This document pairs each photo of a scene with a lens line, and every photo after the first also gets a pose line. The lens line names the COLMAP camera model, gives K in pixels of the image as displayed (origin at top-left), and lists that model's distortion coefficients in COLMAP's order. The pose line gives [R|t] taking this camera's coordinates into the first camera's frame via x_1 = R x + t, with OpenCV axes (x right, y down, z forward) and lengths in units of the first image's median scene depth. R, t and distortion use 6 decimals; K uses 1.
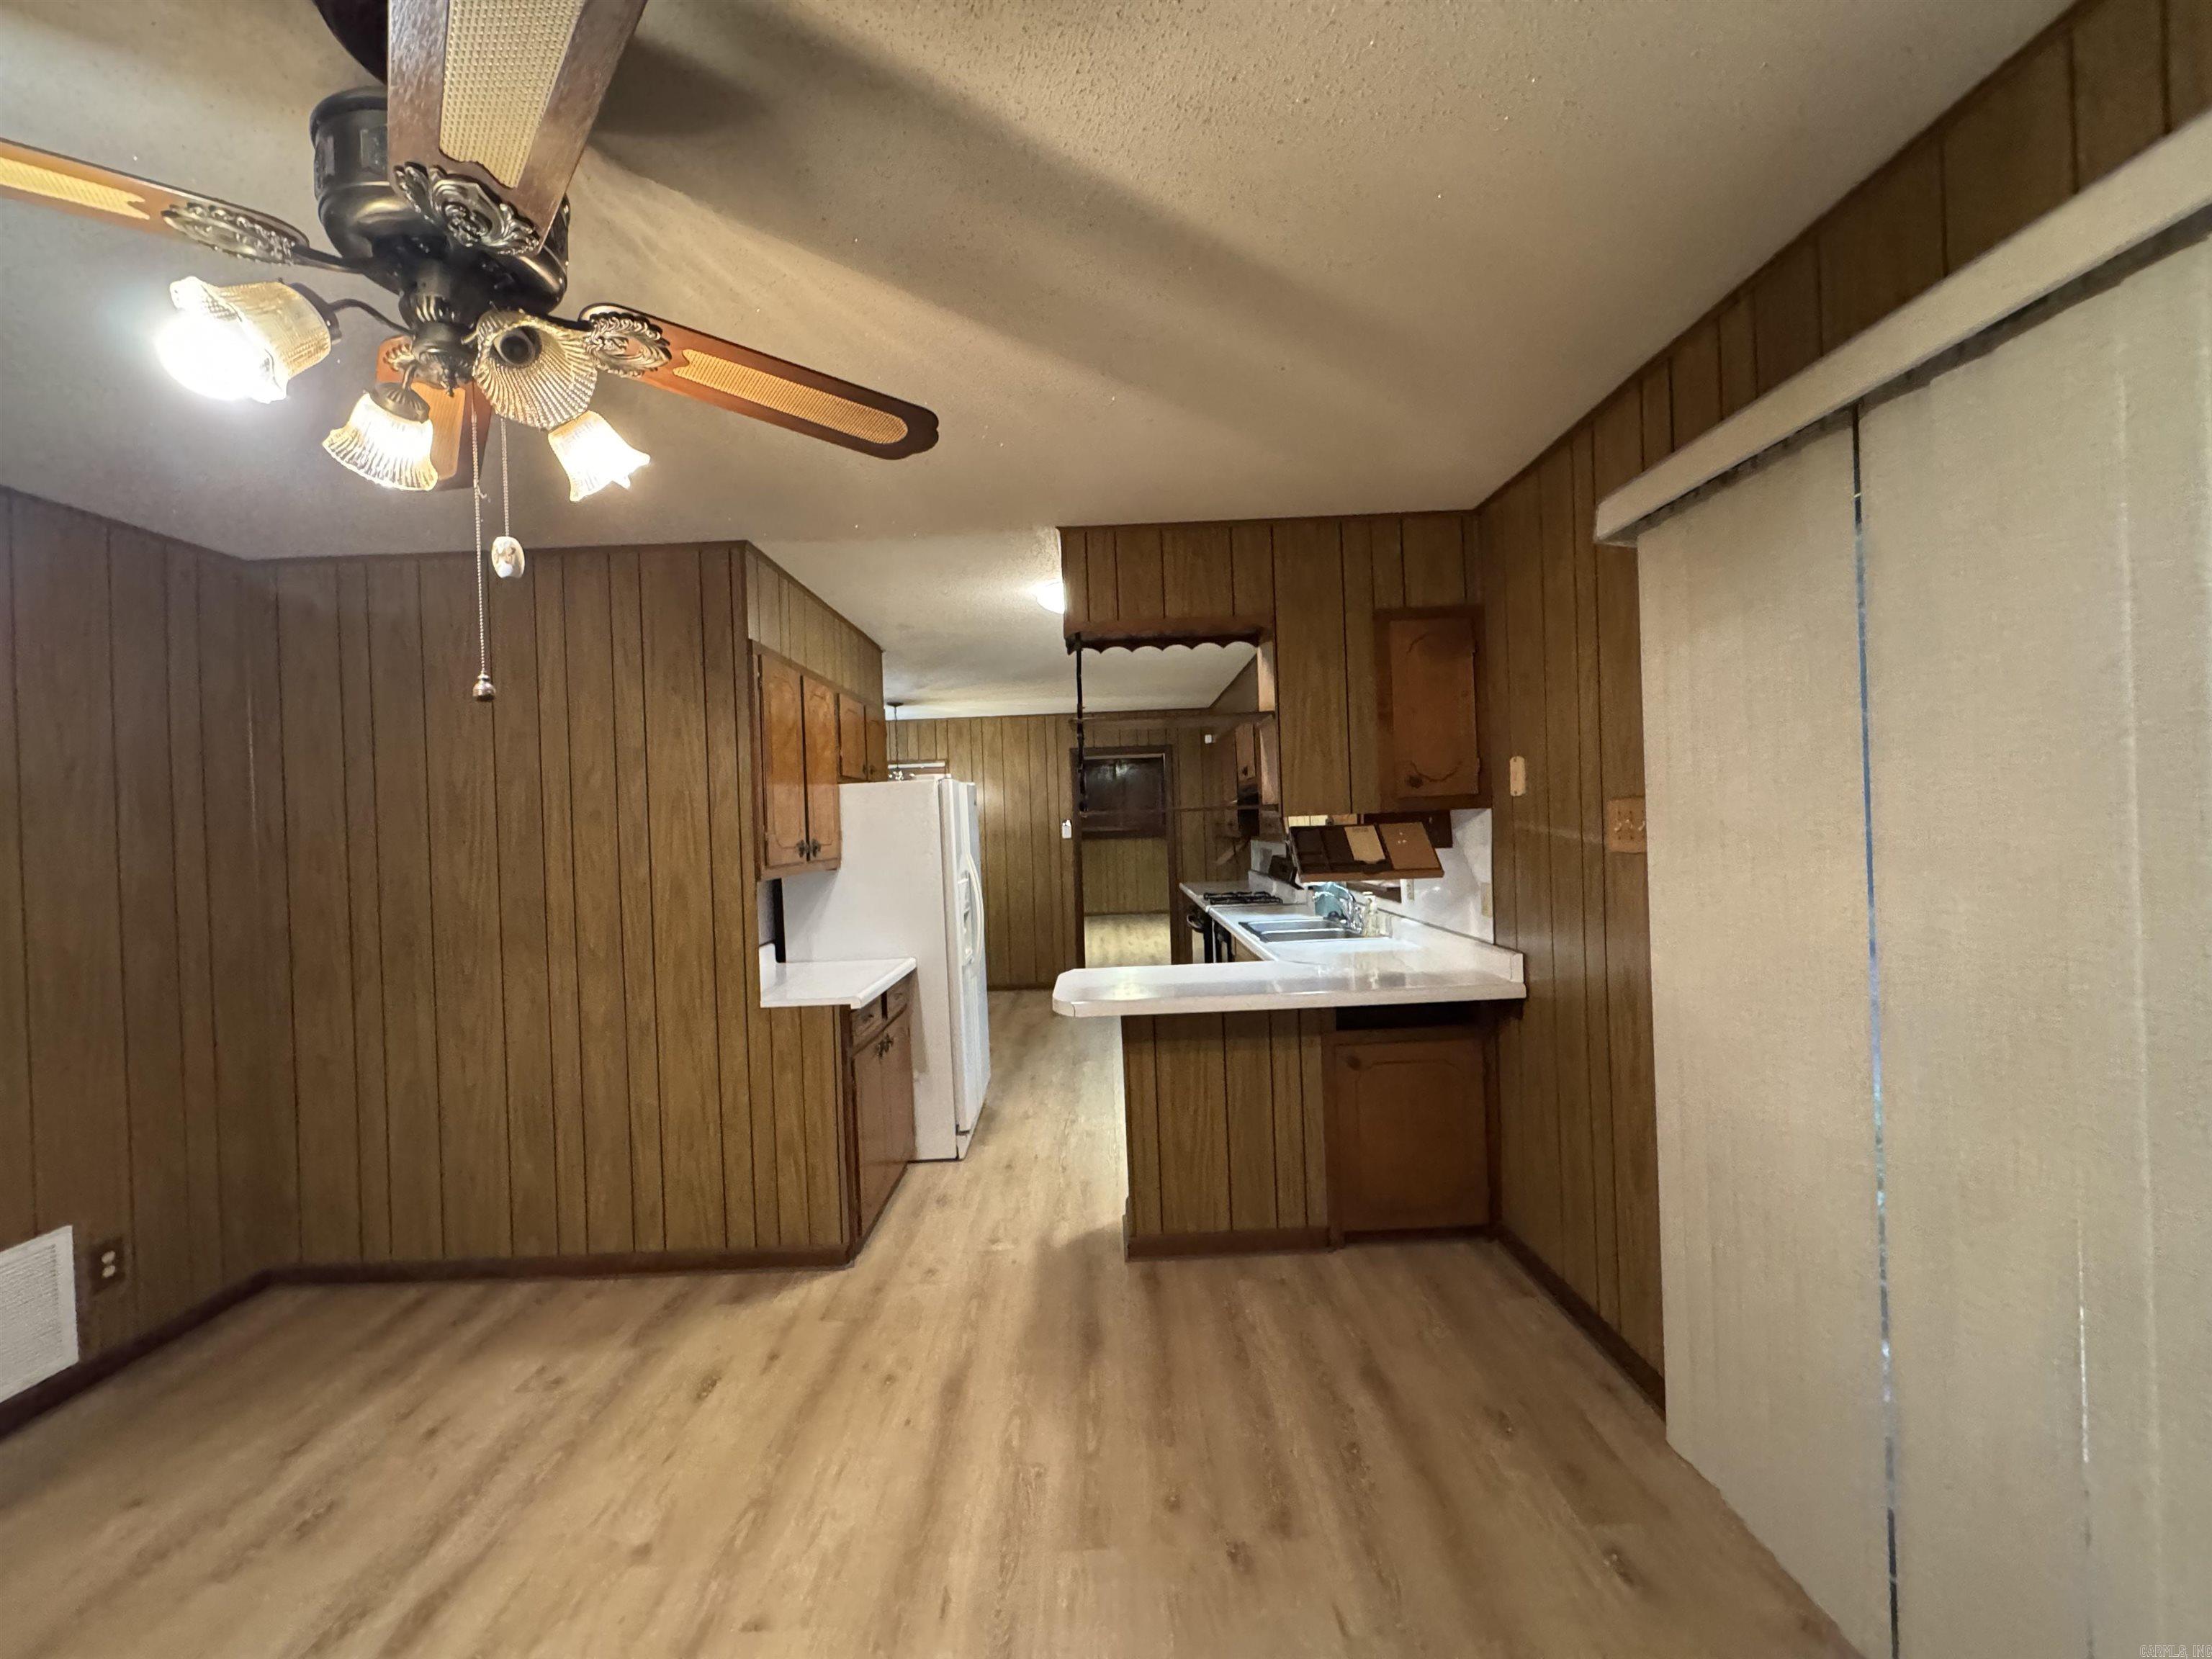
lens RADIAL K [[883.6, 0, 1107.6], [0, 883.6, 834.8], [0, 0, 1]] dist [0.001293, -0.000130]
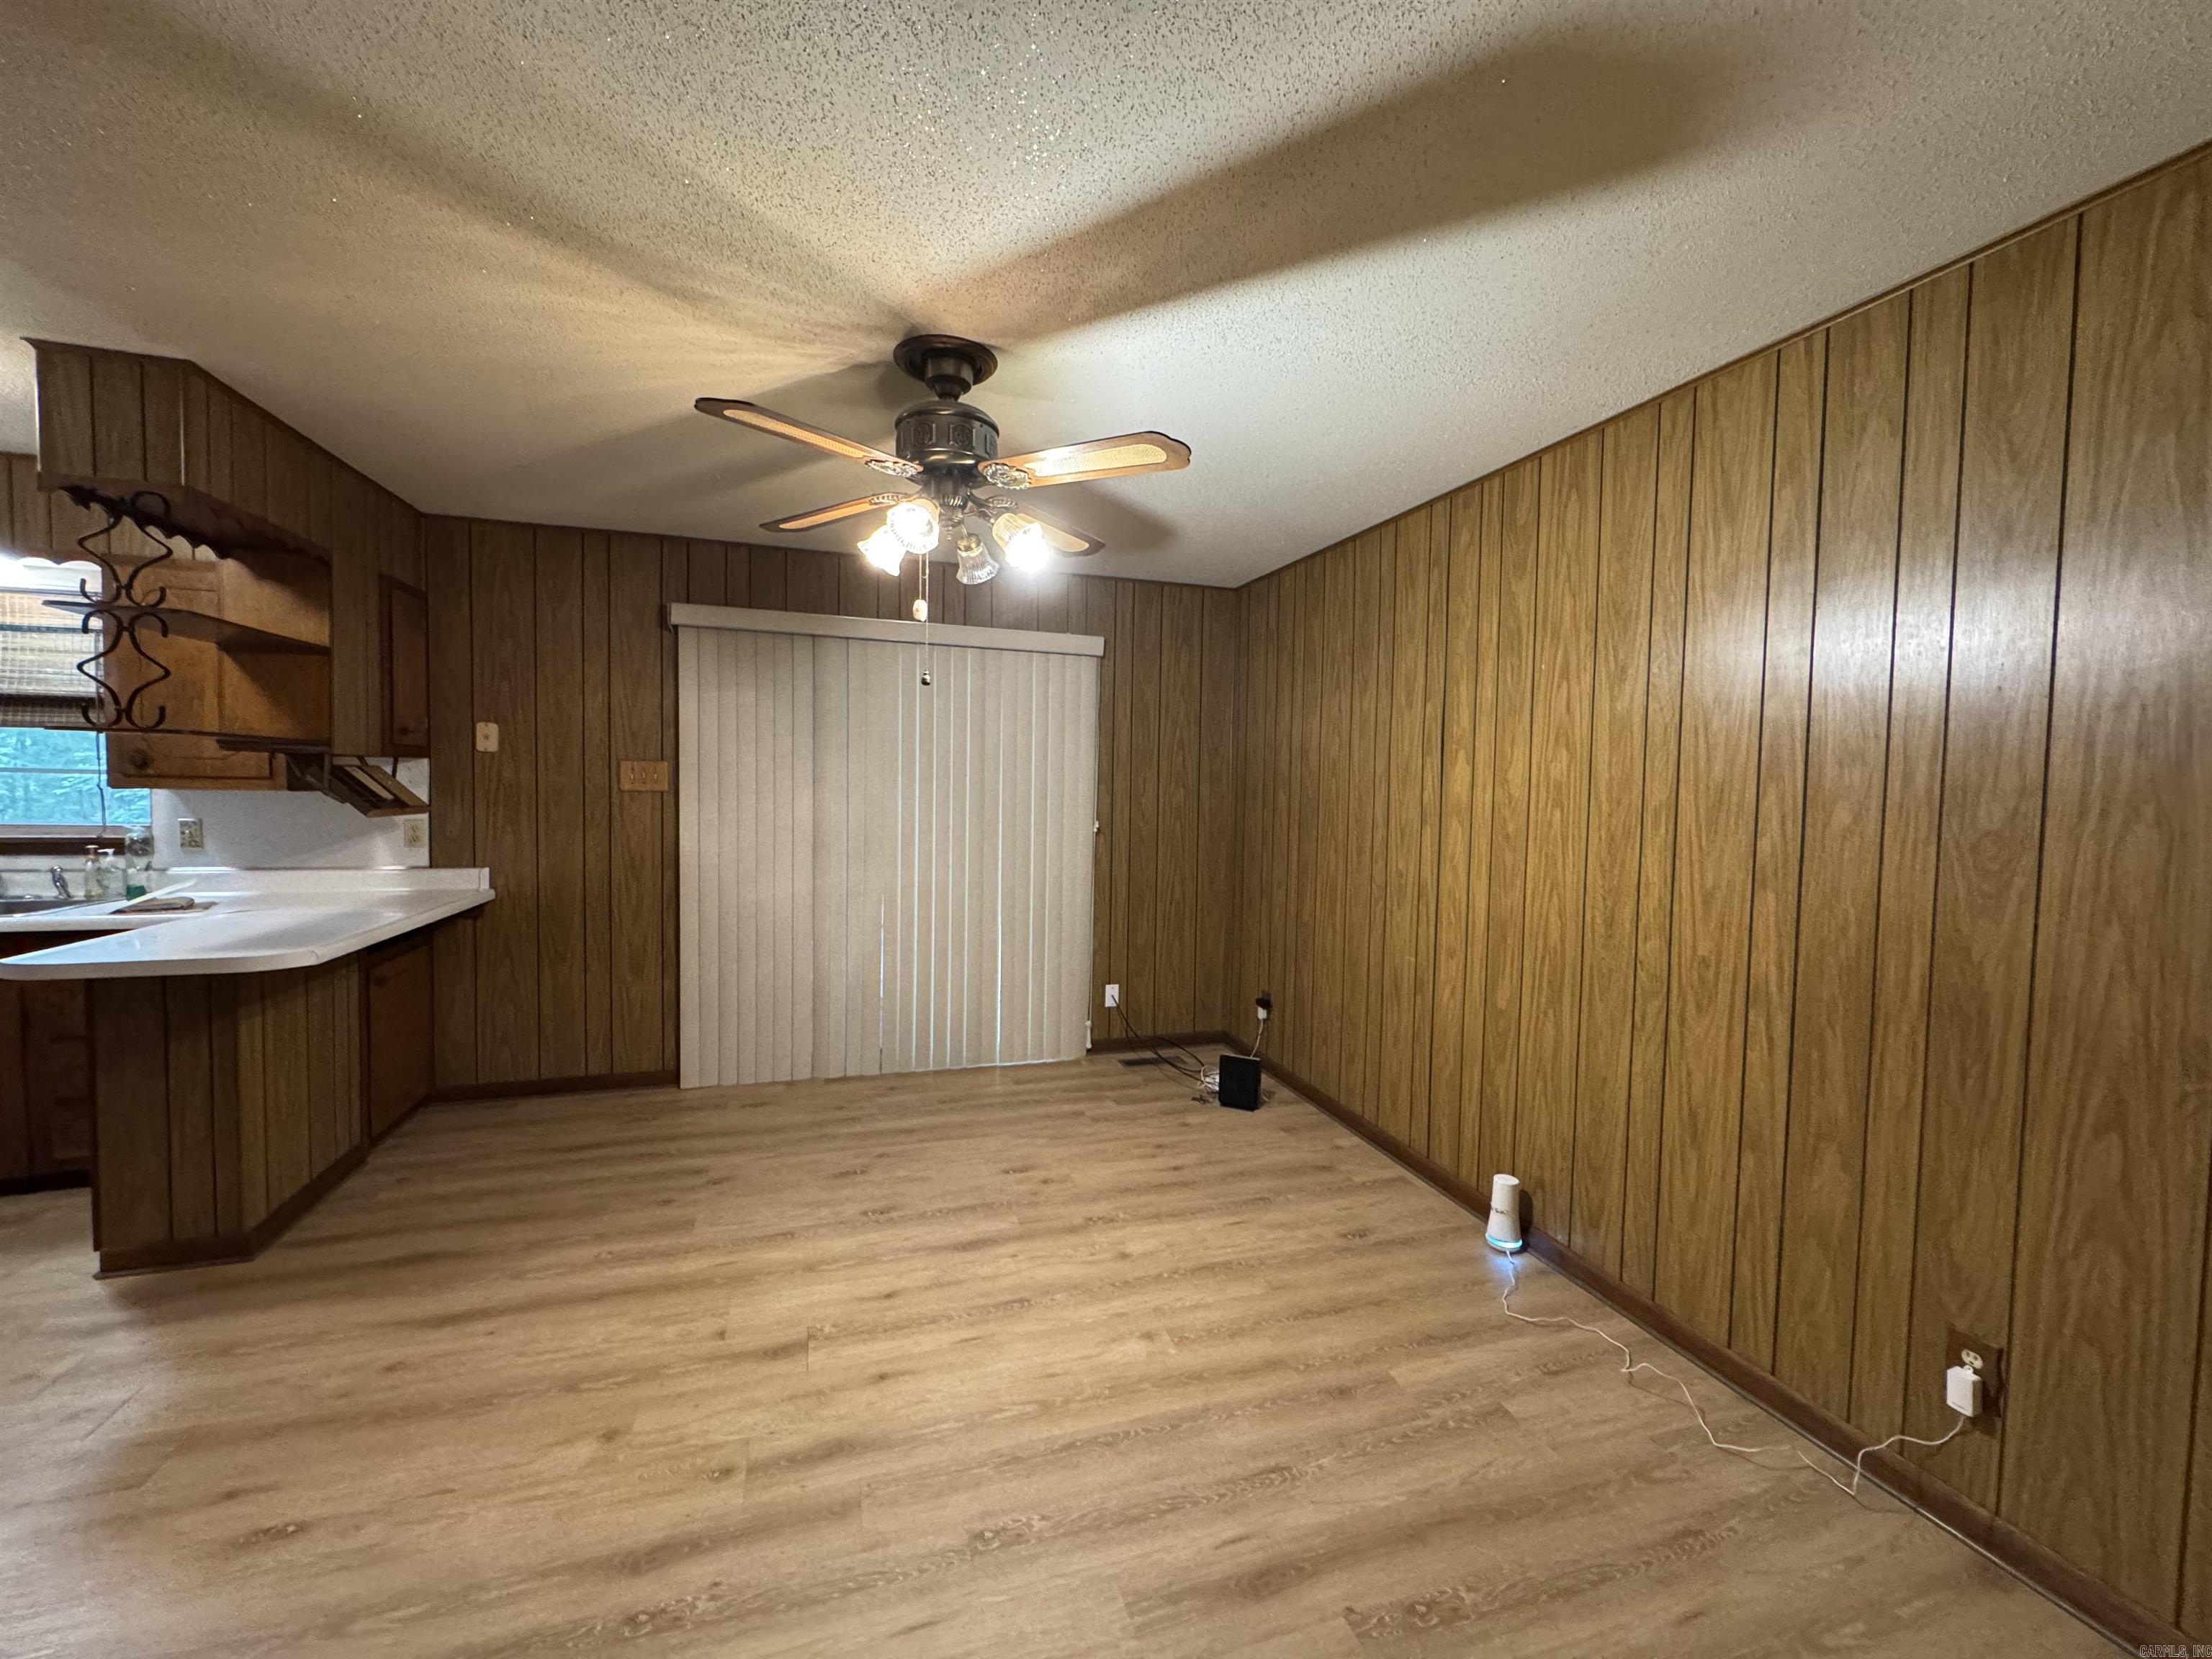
lens RADIAL K [[883.6, 0, 1107.8], [0, 883.6, 825.5], [0, 0, 1]] dist [0.001293, -0.000130]
pose [[-0.308676, -0.008705, 0.951127, -1.240710], [-0.004307, 0.999961, 0.007754, 0.060848], [-0.951158, -0.001703, -0.308701, 0.564437]]
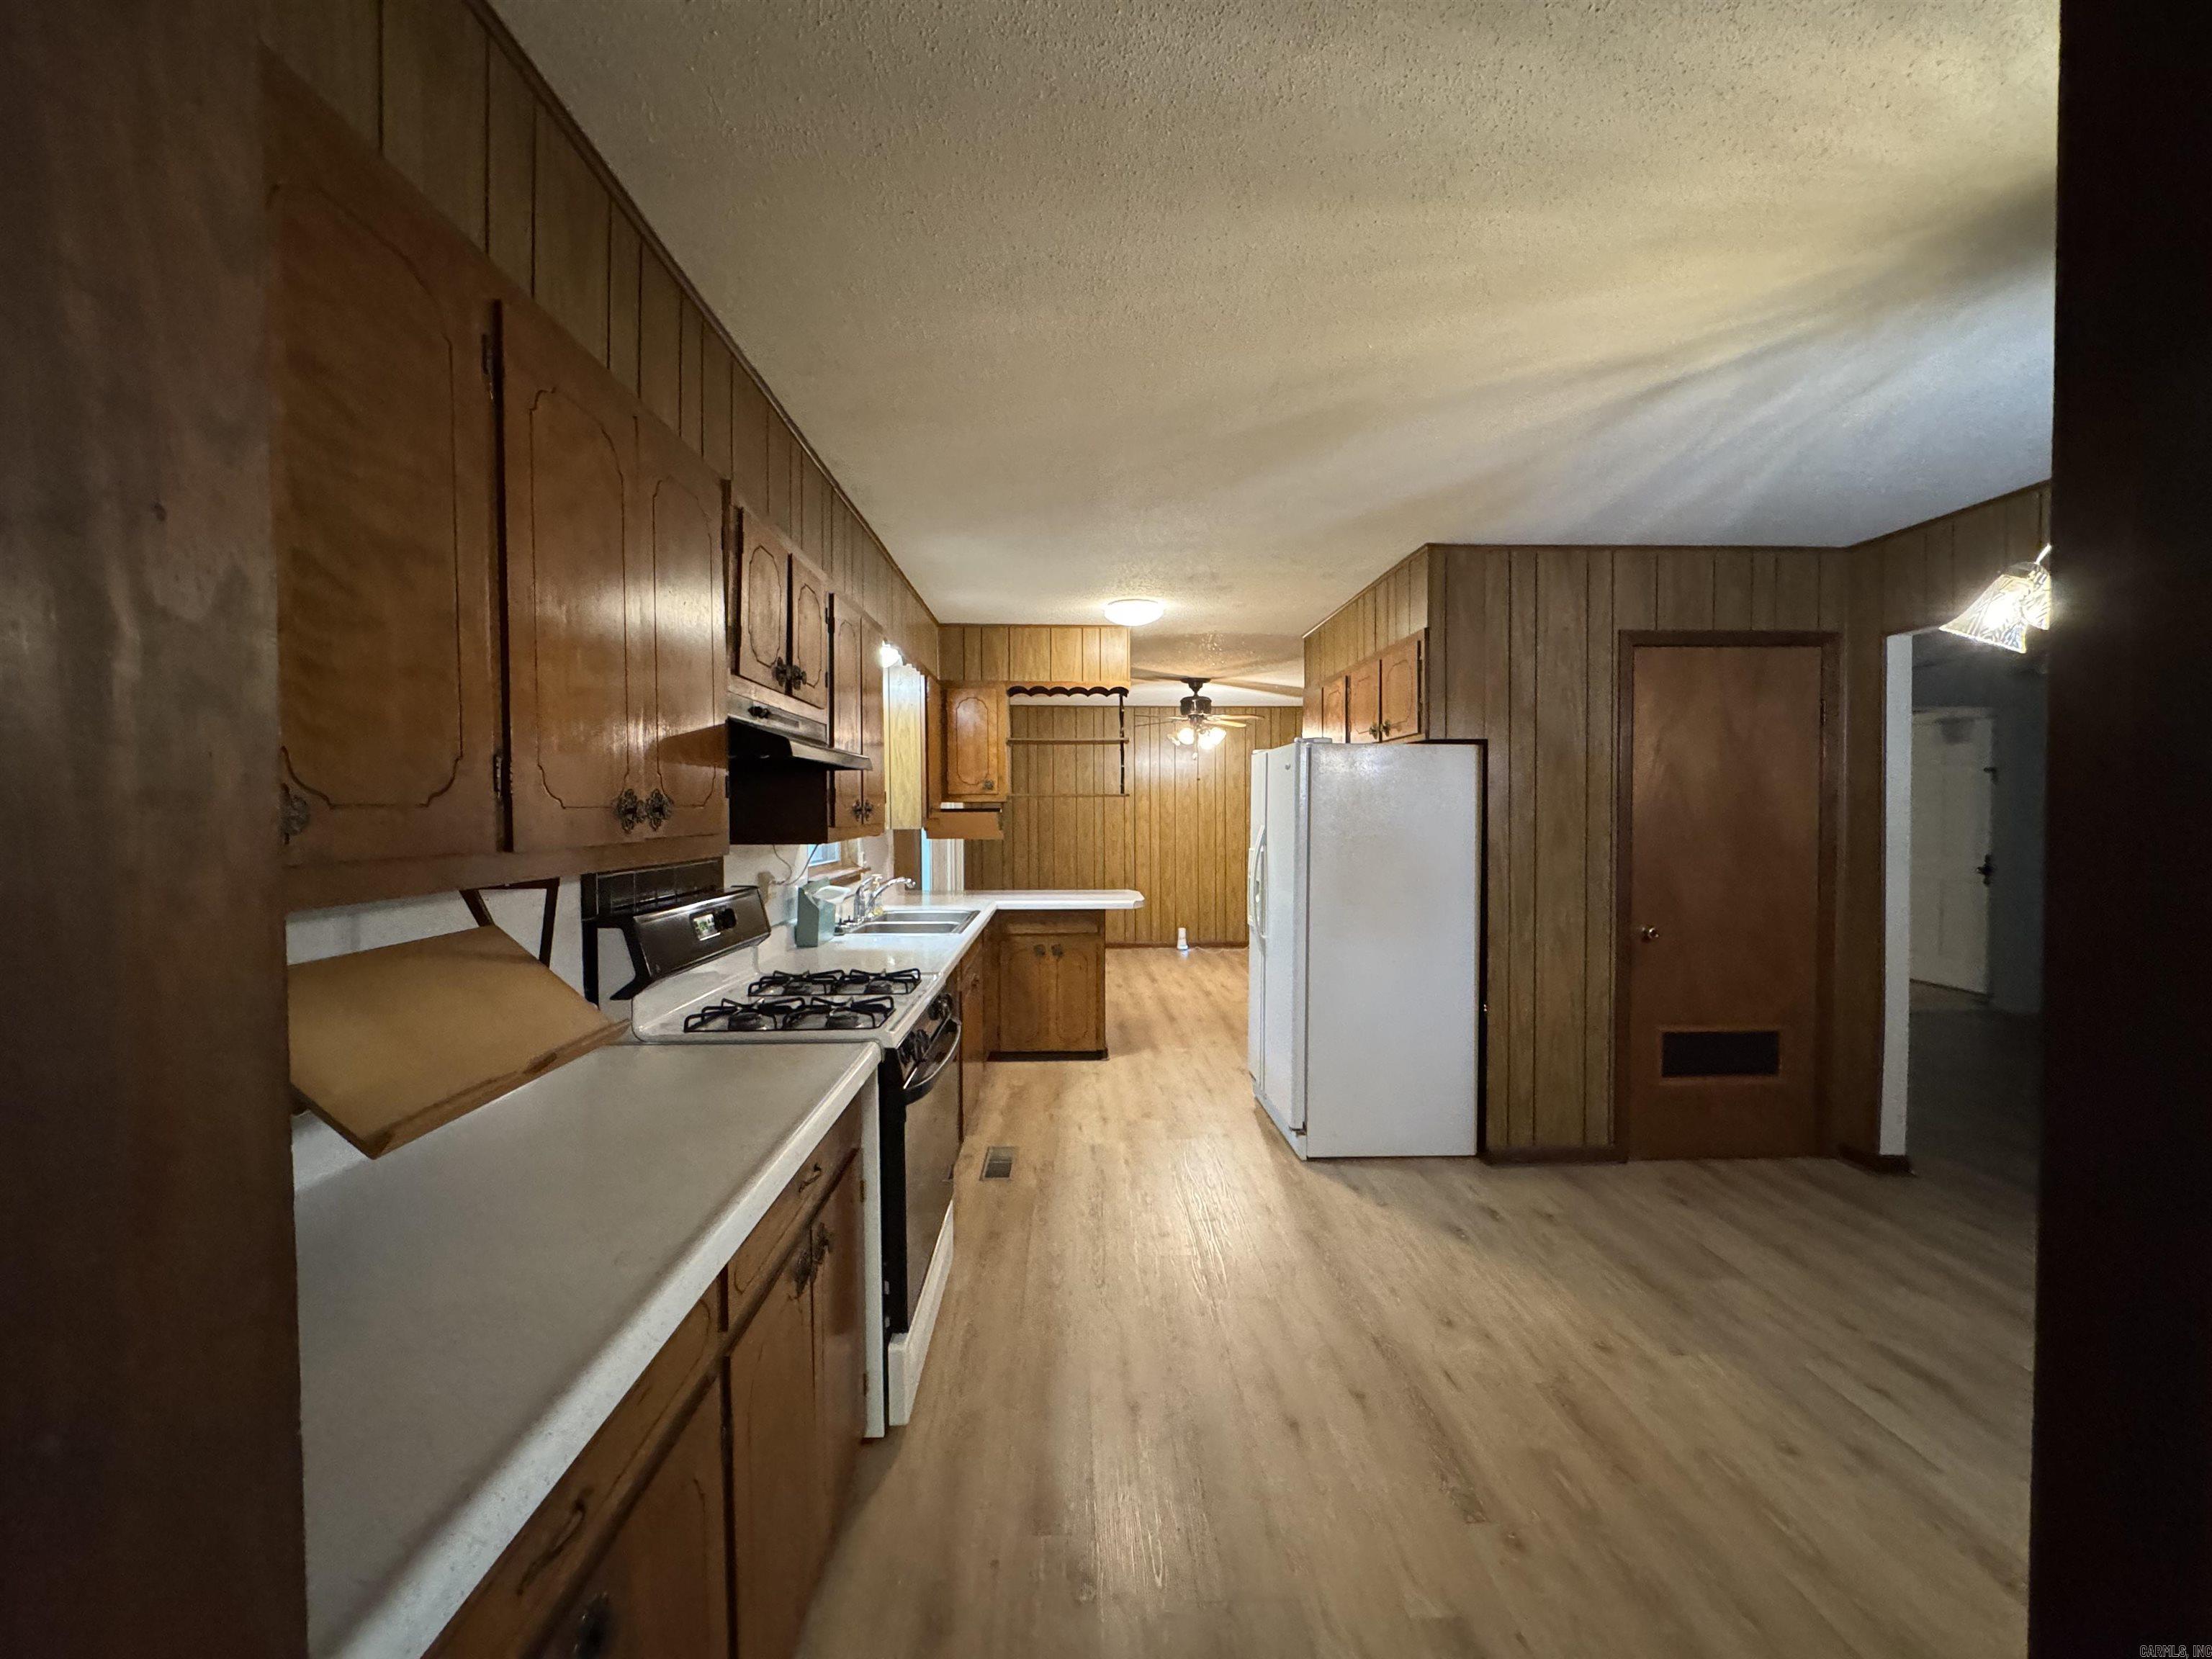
lens RADIAL K [[883.6, 0, 1104.3], [0, 883.6, 819.9], [0, 0, 1]] dist [0.001293, -0.000130]
pose [[-0.998609, 0.041599, -0.032383, 0.079250], [0.040890, 0.998916, 0.022256, -0.023867], [0.033274, 0.020900, -0.999228, 3.330417]]
